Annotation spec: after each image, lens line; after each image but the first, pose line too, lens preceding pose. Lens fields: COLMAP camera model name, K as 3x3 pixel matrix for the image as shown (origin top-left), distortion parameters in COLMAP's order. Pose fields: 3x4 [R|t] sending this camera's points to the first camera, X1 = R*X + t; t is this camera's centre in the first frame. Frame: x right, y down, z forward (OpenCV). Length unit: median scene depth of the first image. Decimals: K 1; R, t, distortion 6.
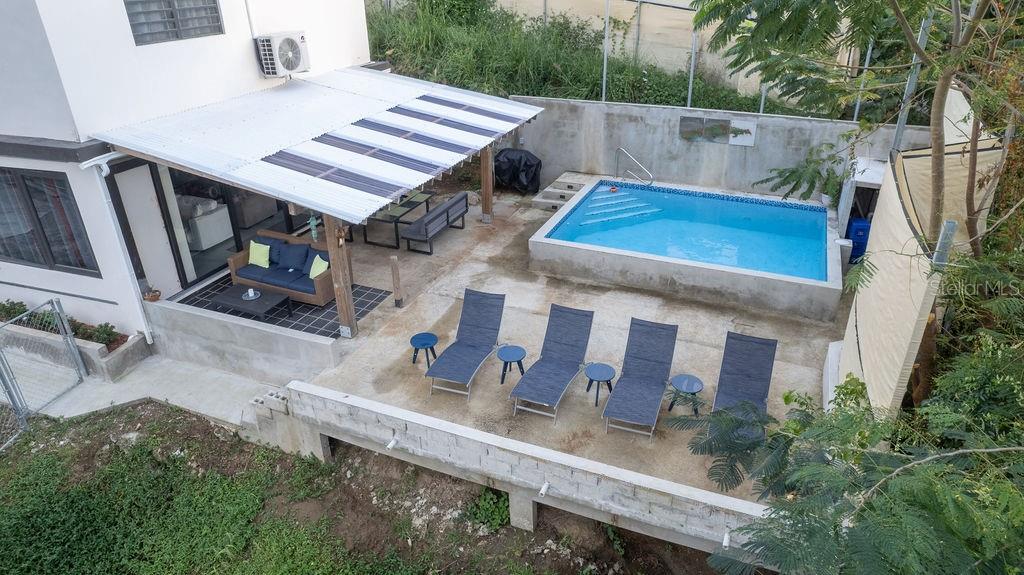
lens RADIAL K [[657.0, 0, 548.2], [0, 657.0, 287.8], [0, 0, 1]] dist [-0.071082, 0.062067]
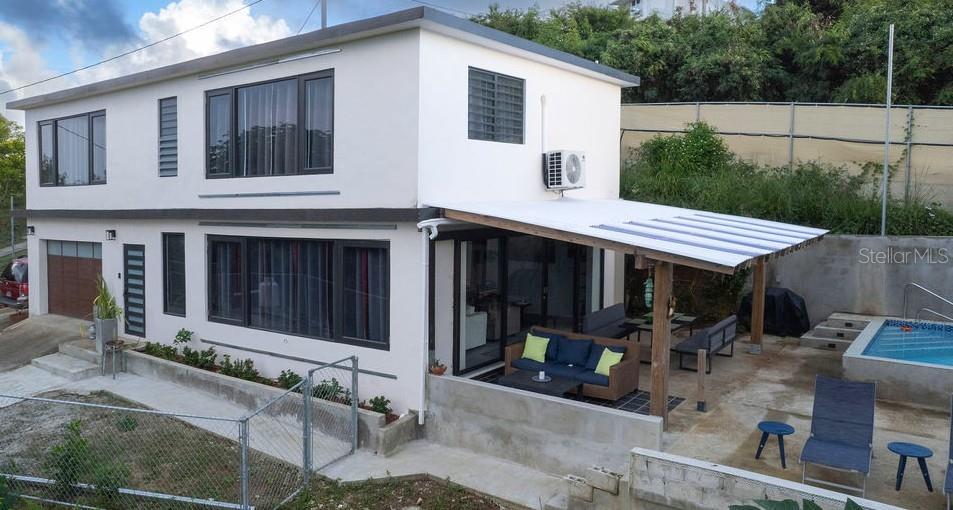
lens RADIAL K [[676.6, 0, 474.9], [0, 676.6, 218.4], [0, 0, 1]] dist [-0.092130, 0.116178]
pose [[0.962377, 0.022695, -0.270770, -0.293220], [-0.135345, 0.904124, -0.405266, 0.205213], [0.235612, 0.426666, 0.873180, 0.044833]]
